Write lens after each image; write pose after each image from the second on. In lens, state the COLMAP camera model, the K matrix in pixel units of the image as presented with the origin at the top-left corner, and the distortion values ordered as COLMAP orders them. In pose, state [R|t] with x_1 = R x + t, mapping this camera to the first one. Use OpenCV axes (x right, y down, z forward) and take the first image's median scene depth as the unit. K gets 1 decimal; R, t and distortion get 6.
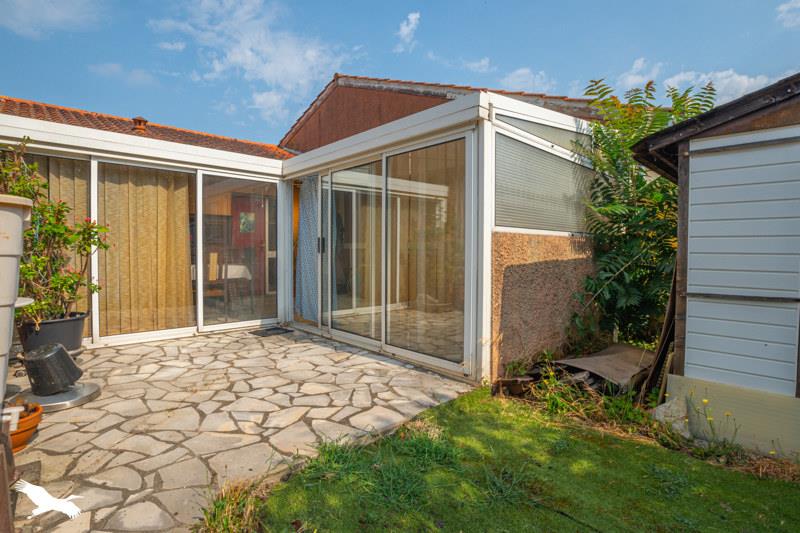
lens RADIAL K [[398.6, 0, 400.0], [0, 398.6, 266.5], [0, 0, 1]] dist [-0.035149, -0.000070]
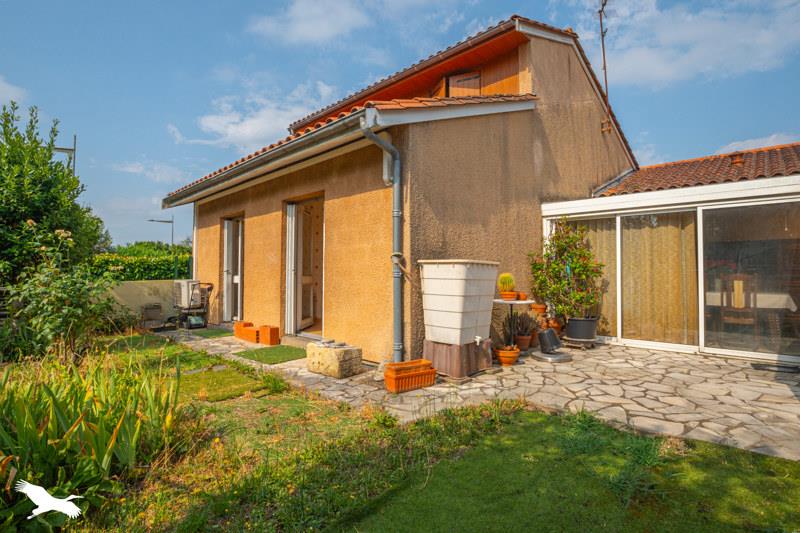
lens RADIAL K [[398.6, 0, 400.0], [0, 398.6, 266.5], [0, 0, 1]] dist [-0.035149, -0.000070]
pose [[0.034776, -0.028304, -0.998994, 0.904540], [-0.046176, 0.998486, -0.029897, -0.001643], [0.998328, 0.047169, 0.033416, 0.181834]]
